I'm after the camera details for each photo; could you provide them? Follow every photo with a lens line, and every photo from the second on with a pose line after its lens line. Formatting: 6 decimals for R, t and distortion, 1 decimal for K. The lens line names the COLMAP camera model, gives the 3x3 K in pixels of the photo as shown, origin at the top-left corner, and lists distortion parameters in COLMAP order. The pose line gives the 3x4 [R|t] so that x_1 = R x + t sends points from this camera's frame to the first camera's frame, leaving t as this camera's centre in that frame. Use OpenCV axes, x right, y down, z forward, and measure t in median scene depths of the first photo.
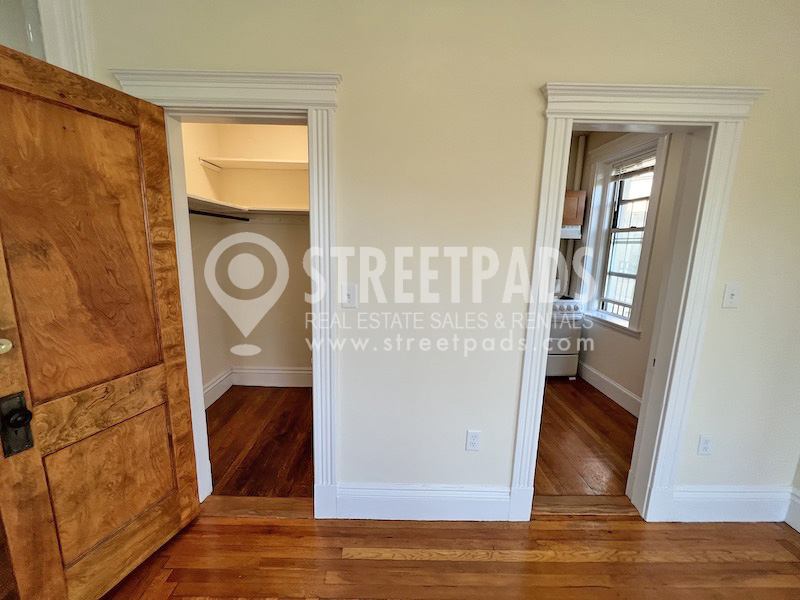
lens RADIAL K [[321.4, 0, 396.6], [0, 321.4, 298.9], [0, 0, 1]] dist [-0.000296, 0.000497]
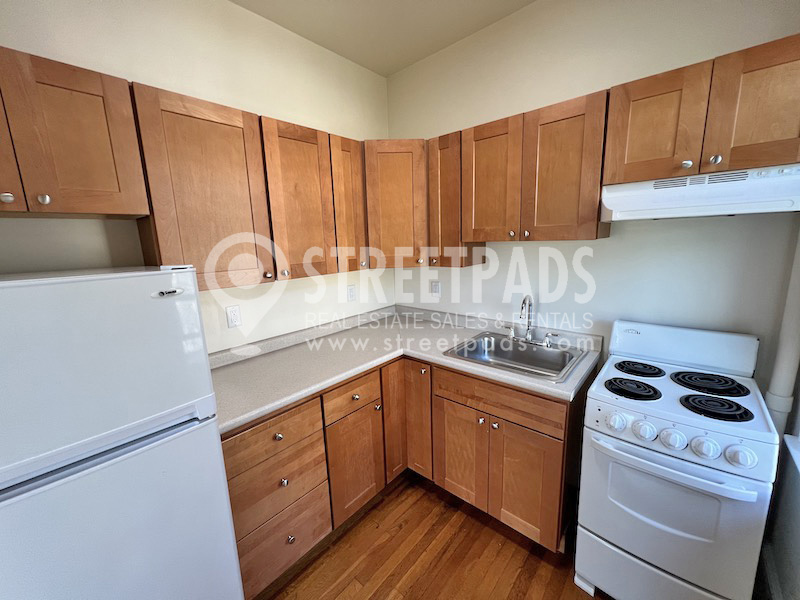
lens RADIAL K [[321.4, 0, 398.6], [0, 321.4, 298.2], [0, 0, 1]] dist [-0.000296, 0.000497]
pose [[0.736598, 0.076777, -0.671959, 0.544034], [-0.059330, 0.997041, 0.048883, -0.114442], [0.673723, 0.003860, 0.738974, 0.609428]]
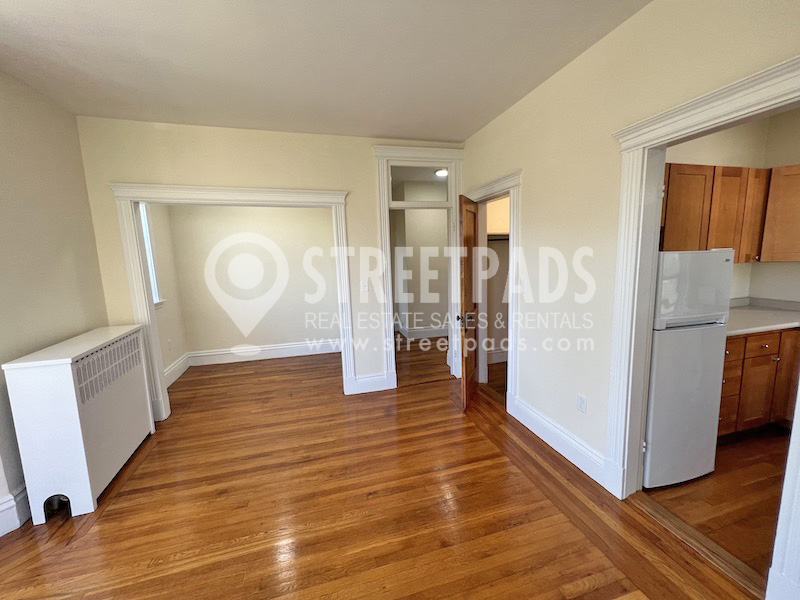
lens RADIAL K [[321.4, 0, 397.8], [0, 321.4, 297.5], [0, 0, 1]] dist [-0.000296, 0.000497]
pose [[0.255771, 0.099725, -0.961580, 0.646815], [-0.123718, 0.989863, 0.069750, 0.008016], [0.958788, 0.101125, 0.265516, -0.055662]]
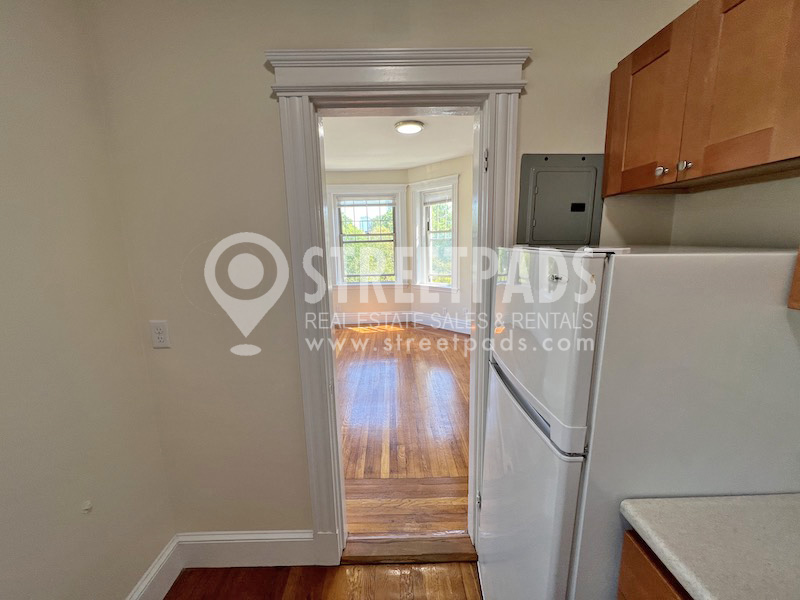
lens RADIAL K [[321.4, 0, 395.9], [0, 321.4, 298.0], [0, 0, 1]] dist [-0.000296, 0.000497]
pose [[-0.999979, 0.001630, -0.006272, 0.339279], [-0.000589, 0.940989, 0.338438, -0.157696], [0.006454, 0.338435, -0.940968, 0.891916]]
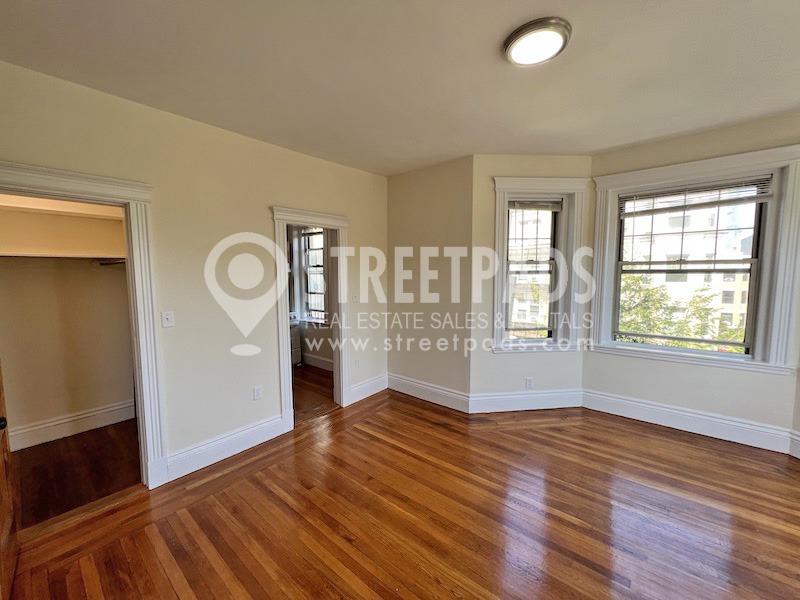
lens RADIAL K [[321.4, 0, 397.5], [0, 321.4, 298.2], [0, 0, 1]] dist [-0.000296, 0.000497]
pose [[0.654499, -0.090367, 0.750643, -0.268048], [0.155075, 0.987768, -0.016299, 0.041639], [-0.739988, 0.127074, 0.660507, -0.392658]]
